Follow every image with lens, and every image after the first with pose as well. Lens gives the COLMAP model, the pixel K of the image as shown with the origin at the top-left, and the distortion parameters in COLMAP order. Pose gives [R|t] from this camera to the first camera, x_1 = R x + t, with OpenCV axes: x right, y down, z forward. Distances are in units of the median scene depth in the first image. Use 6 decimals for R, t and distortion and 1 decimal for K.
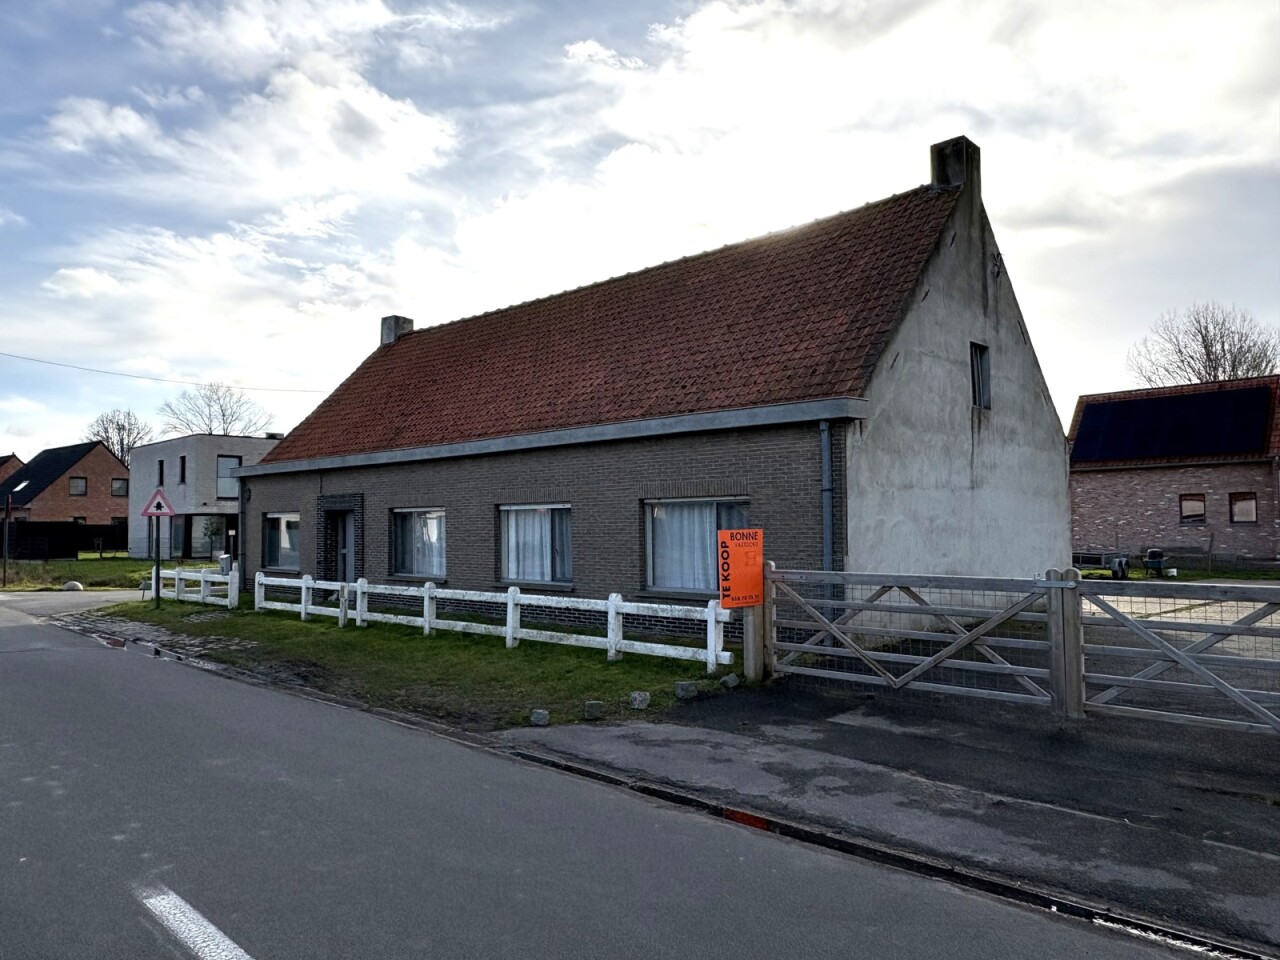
lens RADIAL K [[899.0, 0, 642.2], [0, 899.0, 473.4], [0, 0, 1]] dist [0.001278, 0.000446]
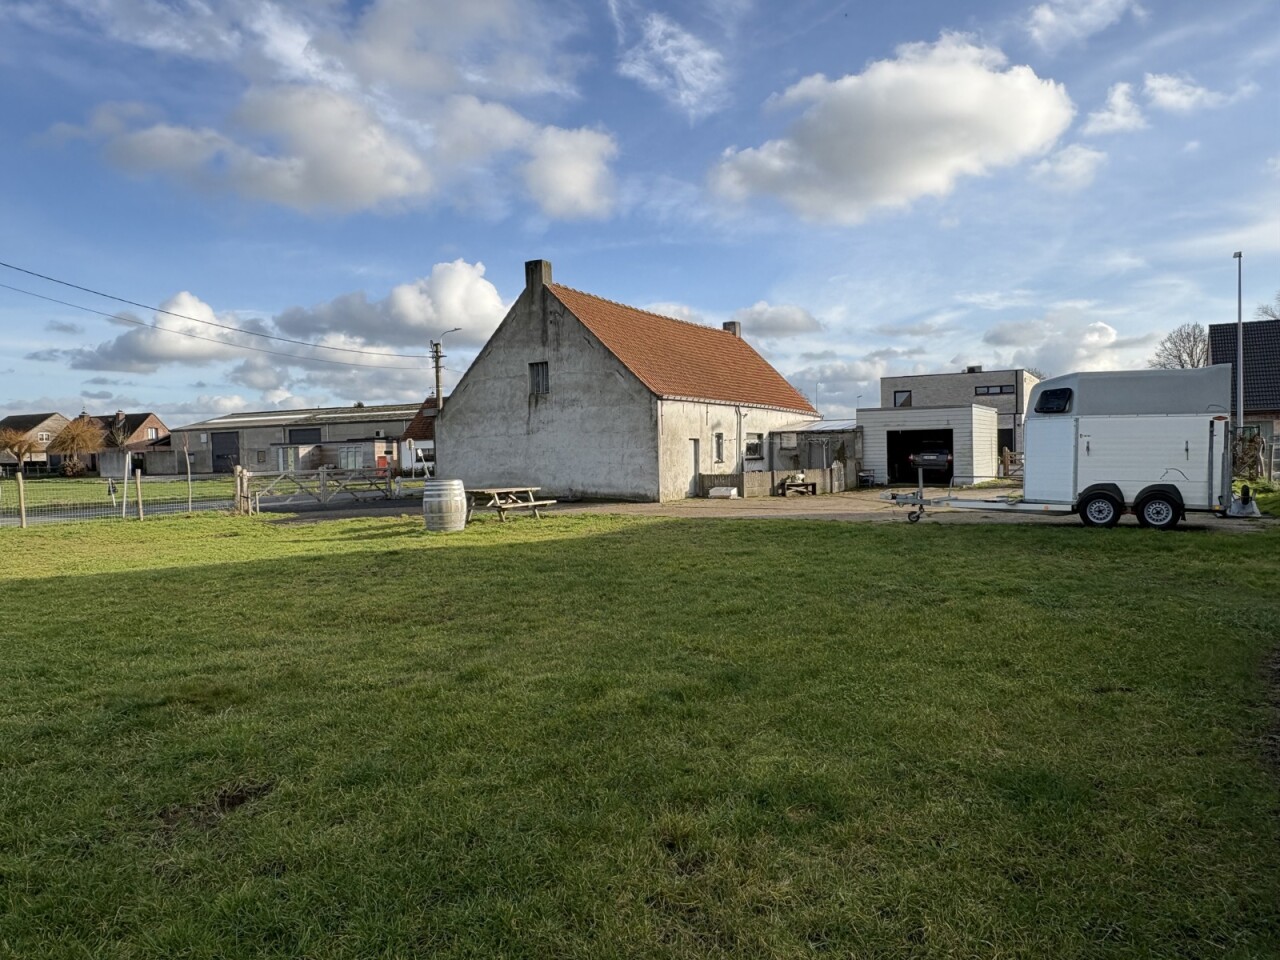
lens RADIAL K [[899.0, 0, 641.9], [0, 899.0, 488.2], [0, 0, 1]] dist [0.001278, 0.000446]
pose [[0.270051, 0.040496, -0.961994, 2.530921], [0.079836, 0.994733, 0.064286, 0.029430], [0.959531, -0.094163, 0.265395, 0.690137]]
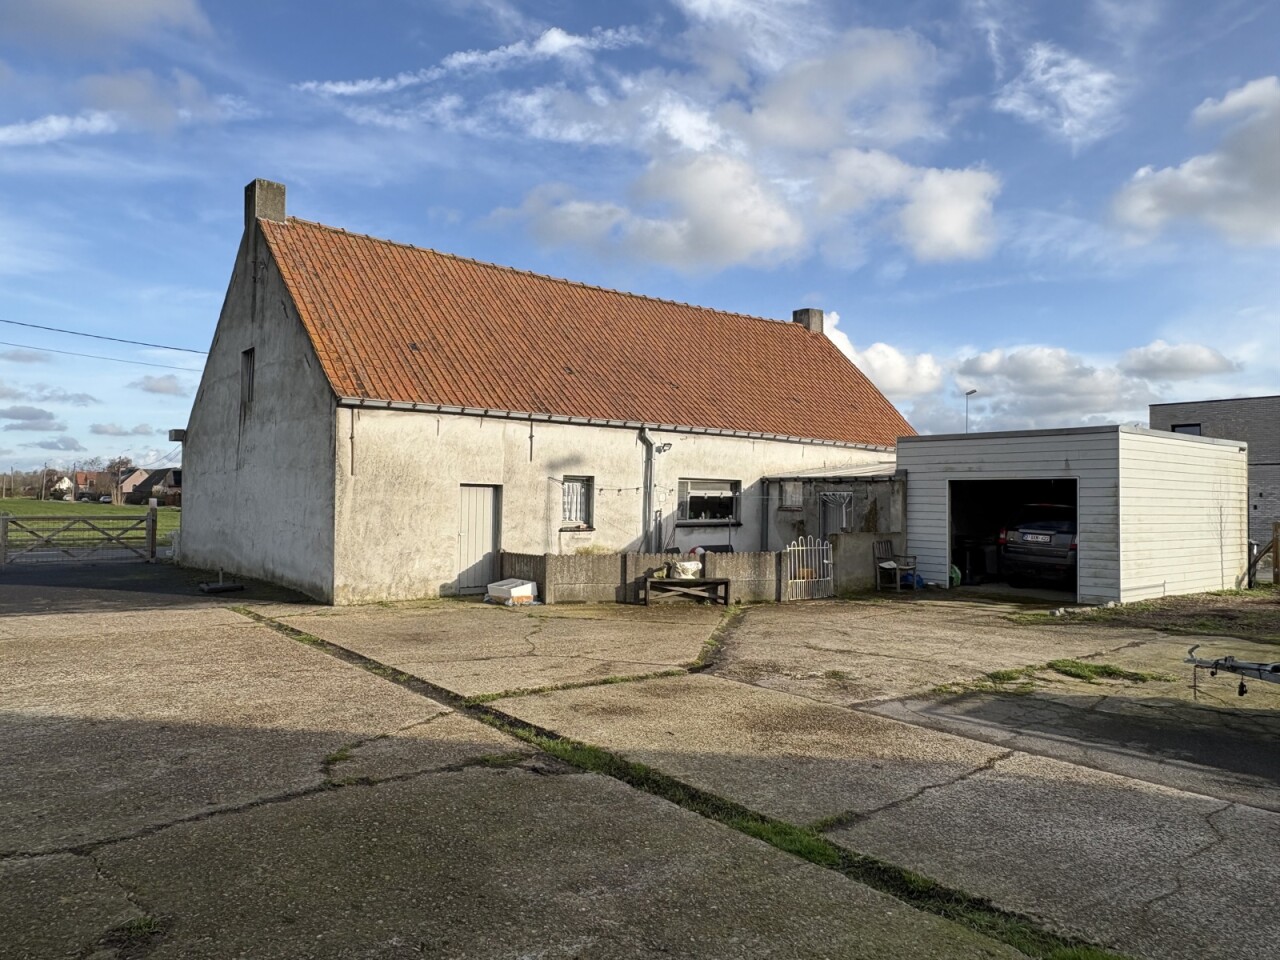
lens RADIAL K [[899.0, 0, 637.6], [0, 899.0, 476.5], [0, 0, 1]] dist [0.001278, 0.000446]
pose [[-0.107935, -0.019787, -0.993961, 1.598100], [0.051772, 0.998333, -0.025497, 0.089655], [0.992809, -0.054212, -0.106731, 1.728140]]
